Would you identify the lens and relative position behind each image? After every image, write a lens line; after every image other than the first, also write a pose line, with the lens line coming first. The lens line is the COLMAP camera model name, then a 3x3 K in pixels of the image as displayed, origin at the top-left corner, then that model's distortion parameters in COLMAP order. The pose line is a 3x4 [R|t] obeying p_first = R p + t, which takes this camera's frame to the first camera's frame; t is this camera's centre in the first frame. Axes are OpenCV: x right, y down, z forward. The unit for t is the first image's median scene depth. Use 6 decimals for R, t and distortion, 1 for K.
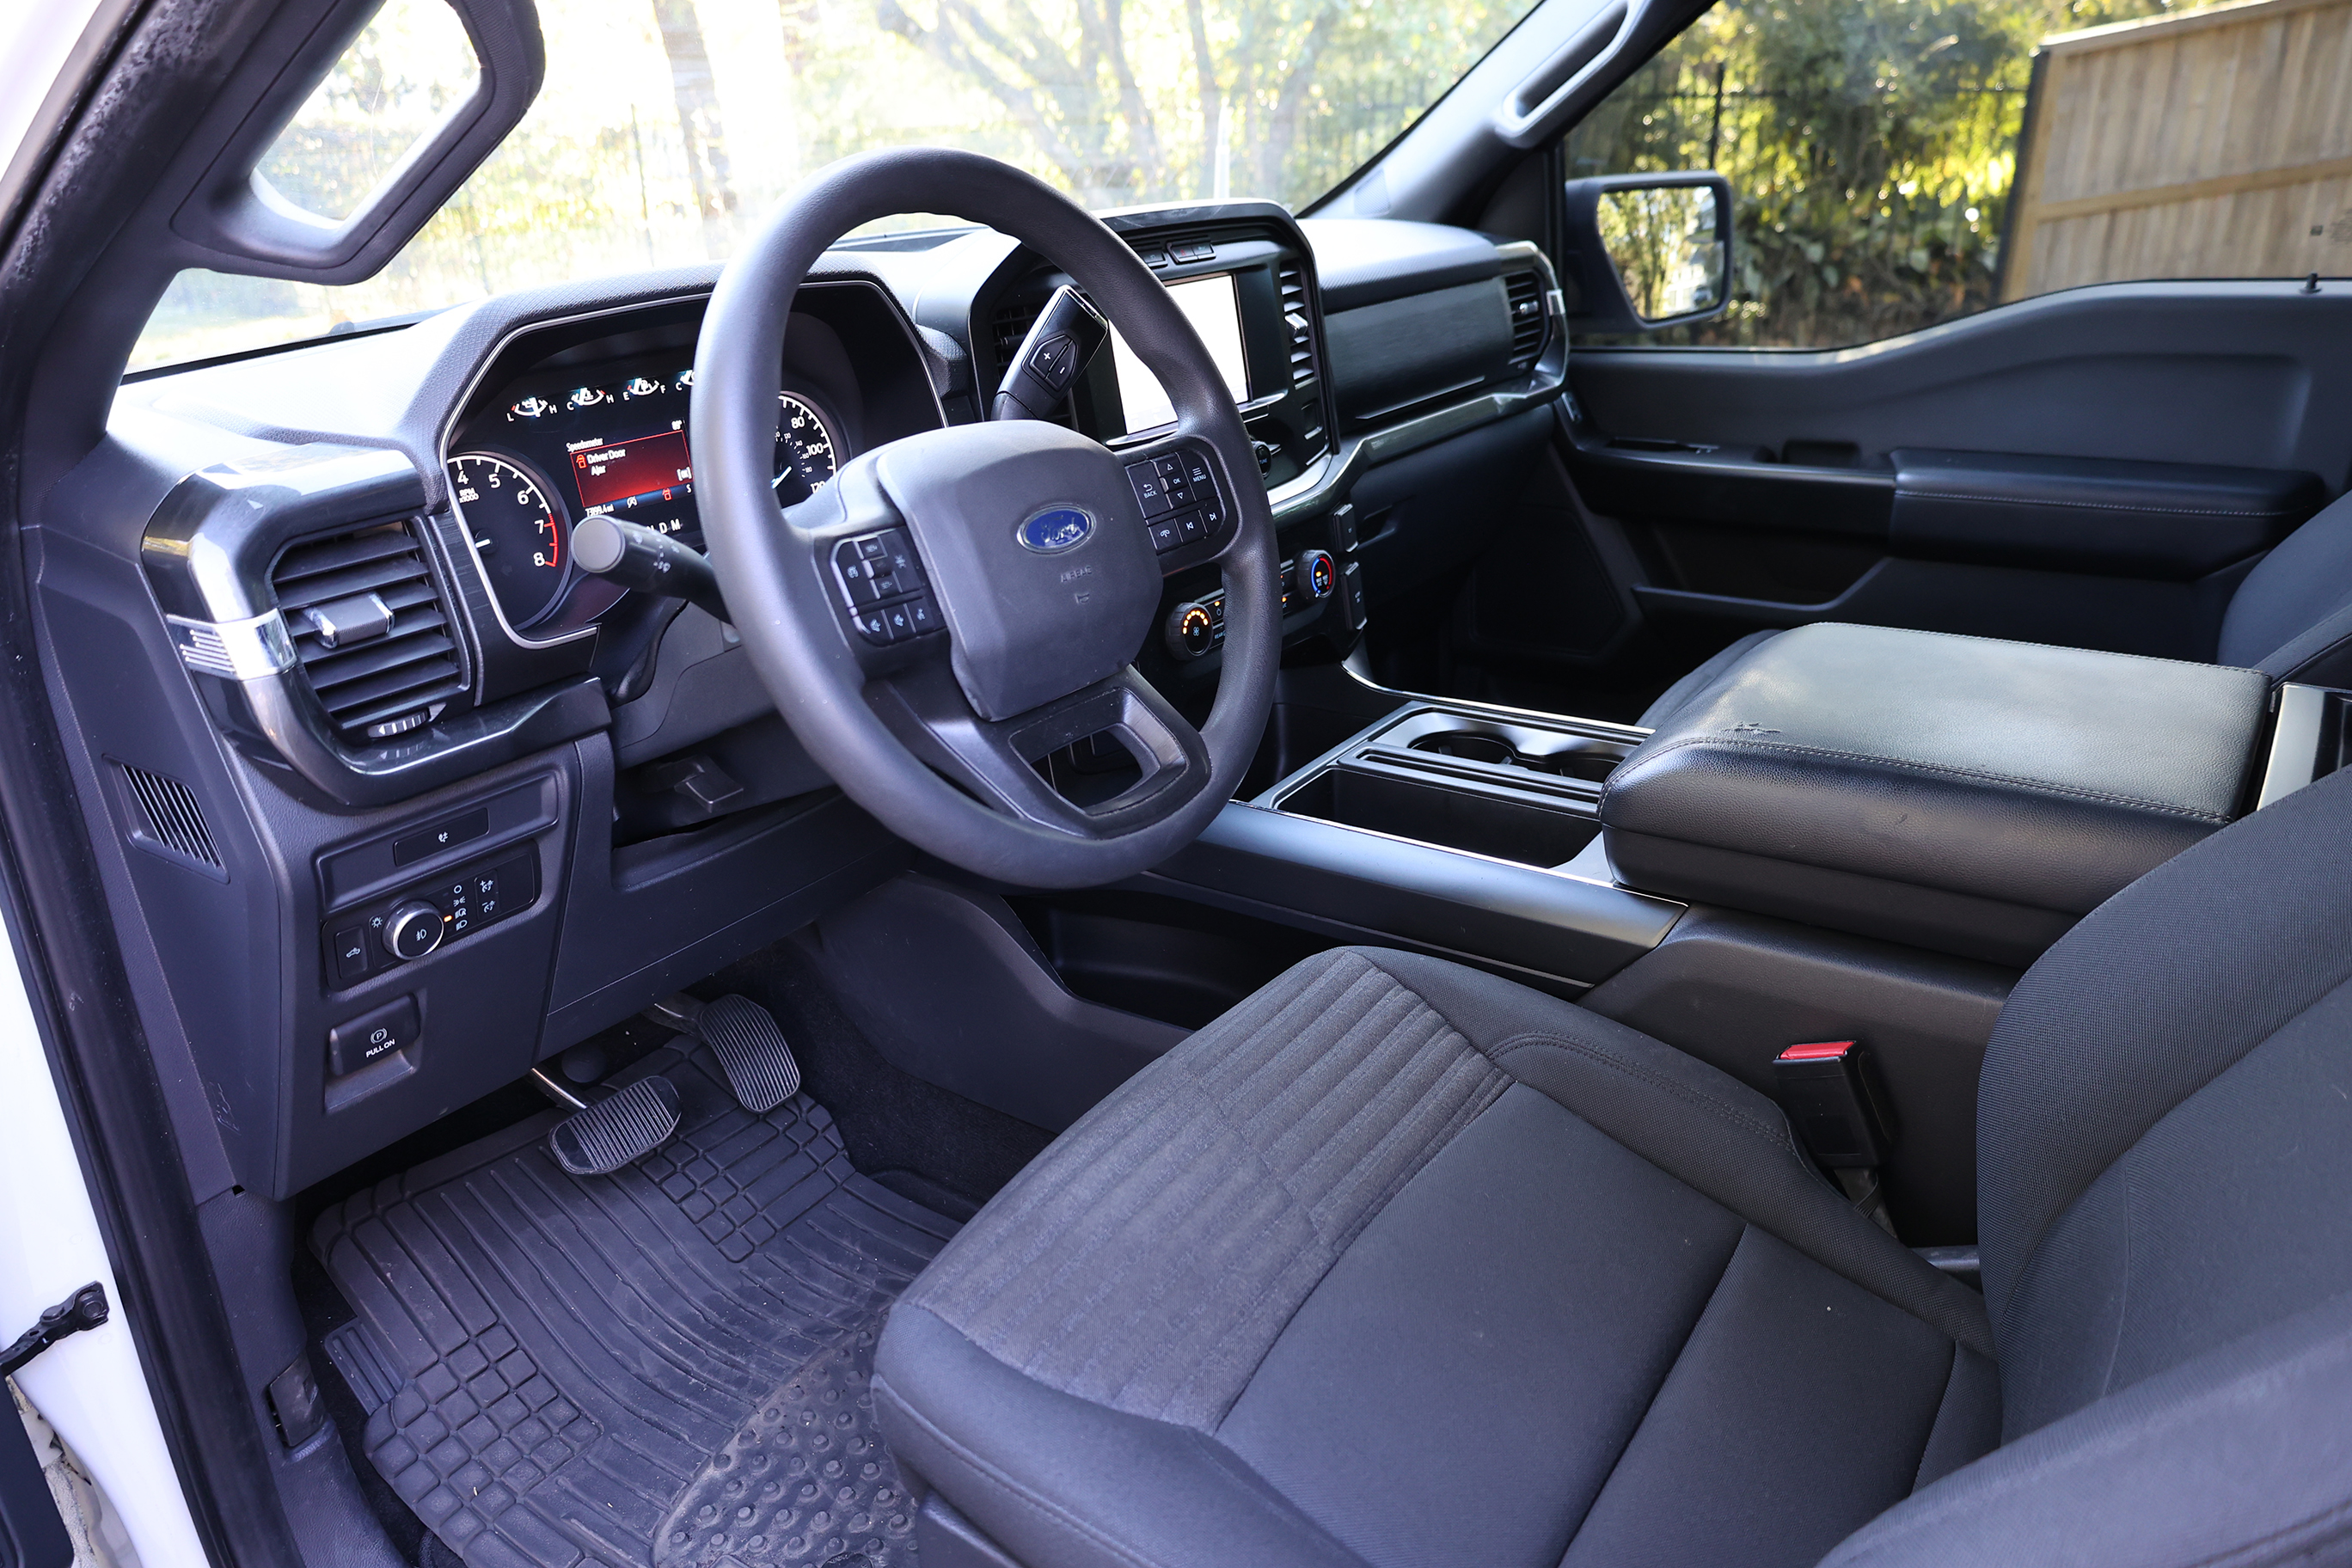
lens RADIAL K [[1609.8, 0, 1178.1], [0, 1609.8, 792.7], [0, 0, 1]] dist [-0.003215, 0.001390]
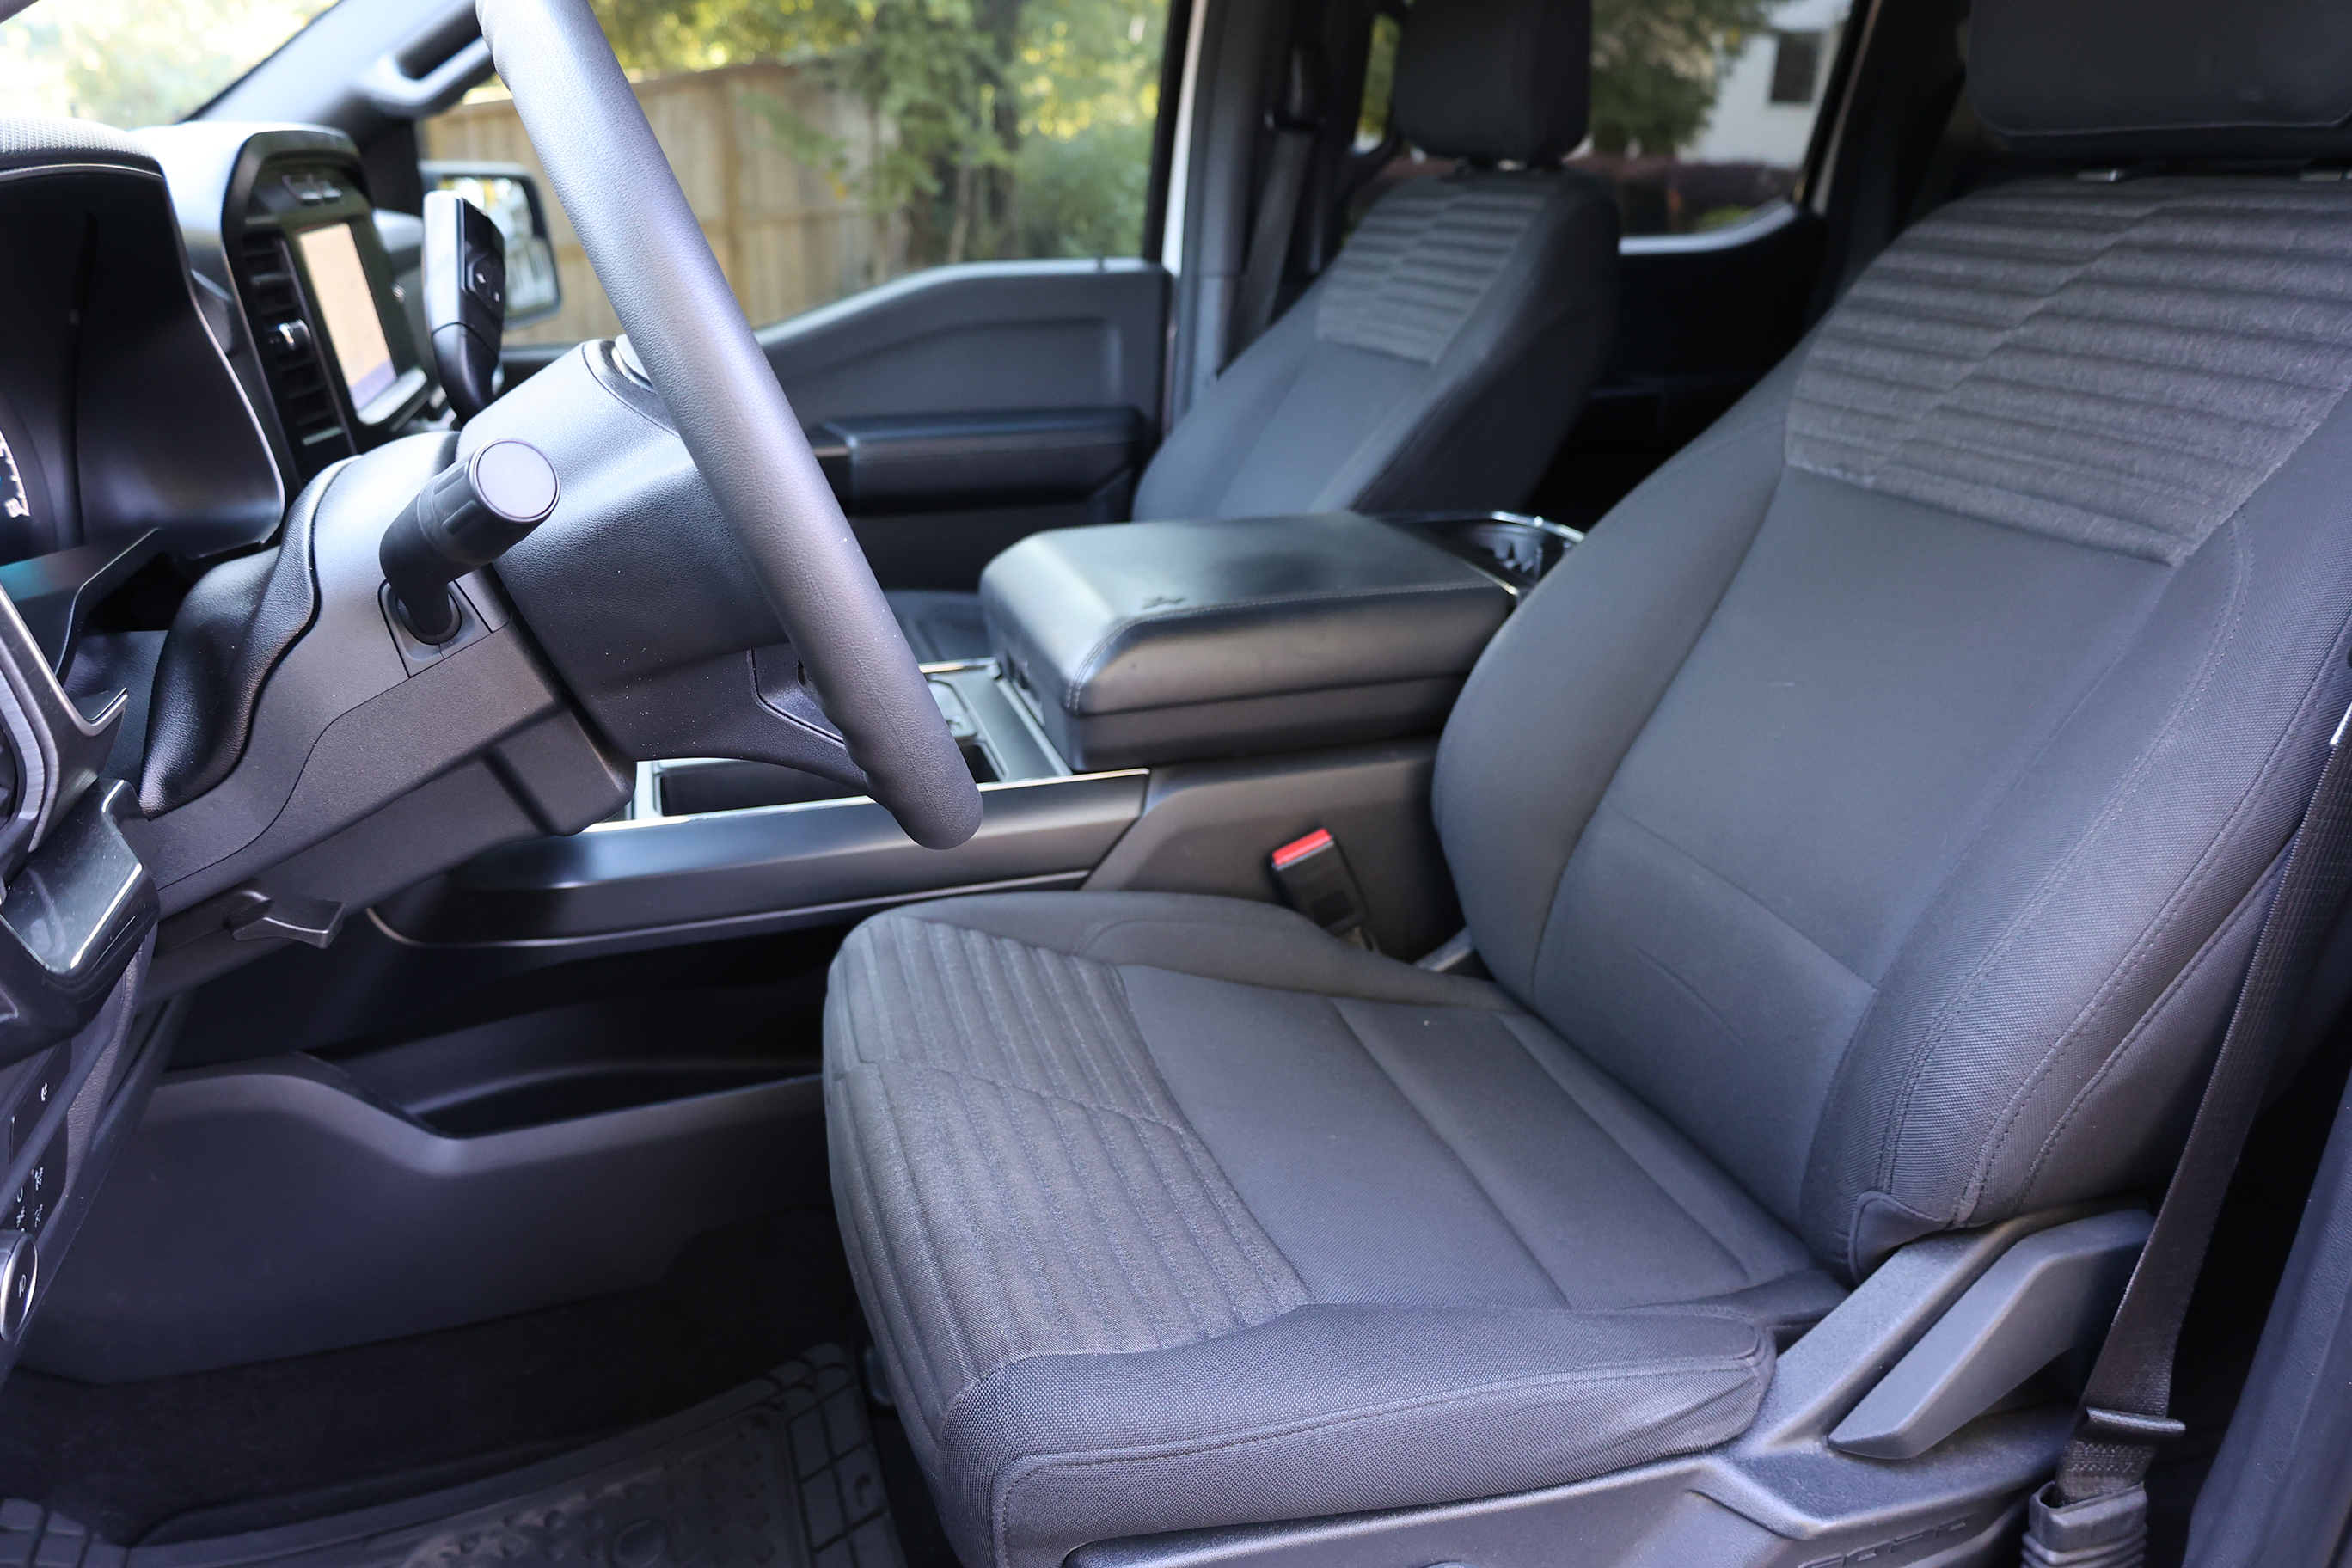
lens RADIAL K [[1609.8, 0, 1185.2], [0, 1609.8, 807.8], [0, 0, 1]] dist [-0.003215, 0.001390]
pose [[0.600942, -0.250972, 0.758868, -0.473334], [0.274331, 0.956516, 0.099097, -0.008315], [-0.750740, 0.148629, 0.643660, 0.251110]]
